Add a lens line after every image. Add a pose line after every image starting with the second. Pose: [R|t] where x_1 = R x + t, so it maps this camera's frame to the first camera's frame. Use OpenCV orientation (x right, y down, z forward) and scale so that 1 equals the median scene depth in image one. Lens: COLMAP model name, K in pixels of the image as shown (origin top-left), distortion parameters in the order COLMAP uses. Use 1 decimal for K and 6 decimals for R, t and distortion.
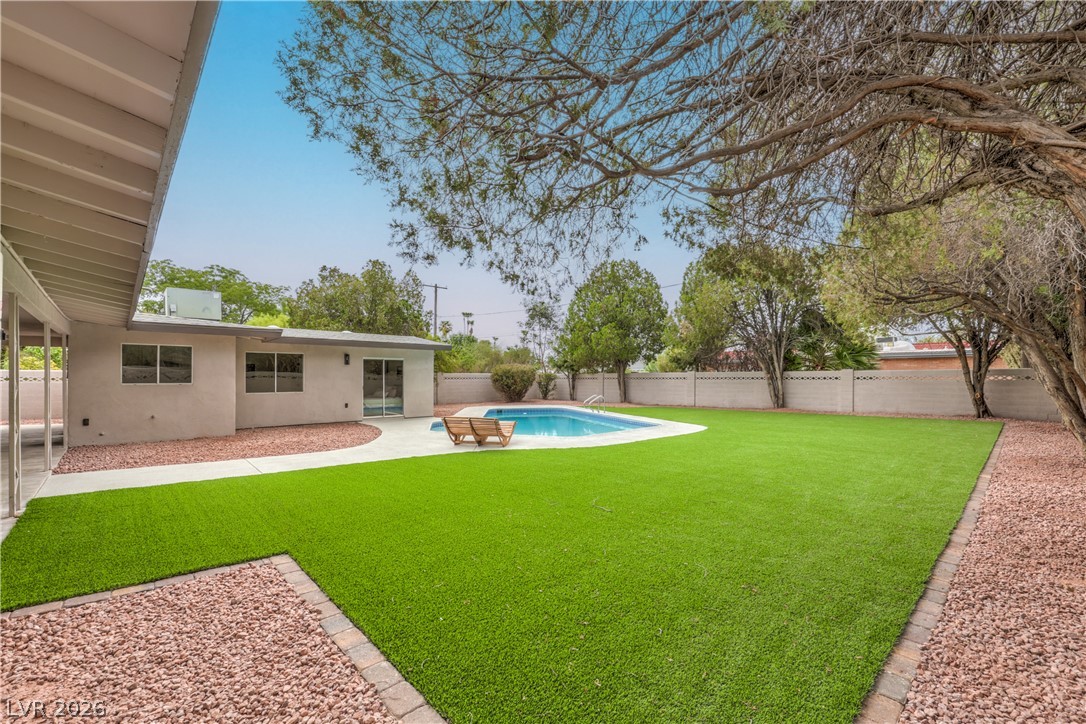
lens RADIAL K [[446.3, 0, 542.8], [0, 446.3, 371.7], [0, 0, 1]] dist [0.000357, -0.000224]
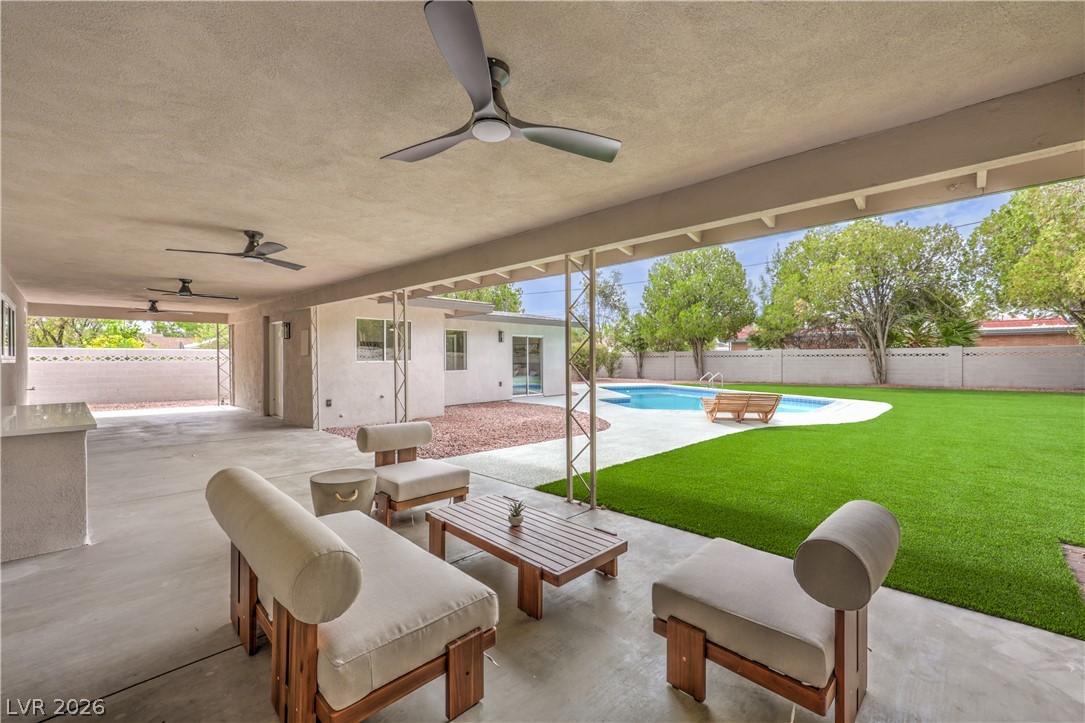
lens RADIAL K [[445.9, 0, 543.6], [0, 445.9, 360.2], [0, 0, 1]] dist [0.000357, -0.000224]
pose [[0.997787, -0.004242, 0.066349, -0.340777], [0.002943, 0.999802, 0.019659, 0.003942], [-0.066420, -0.019420, 0.997603, 0.023394]]
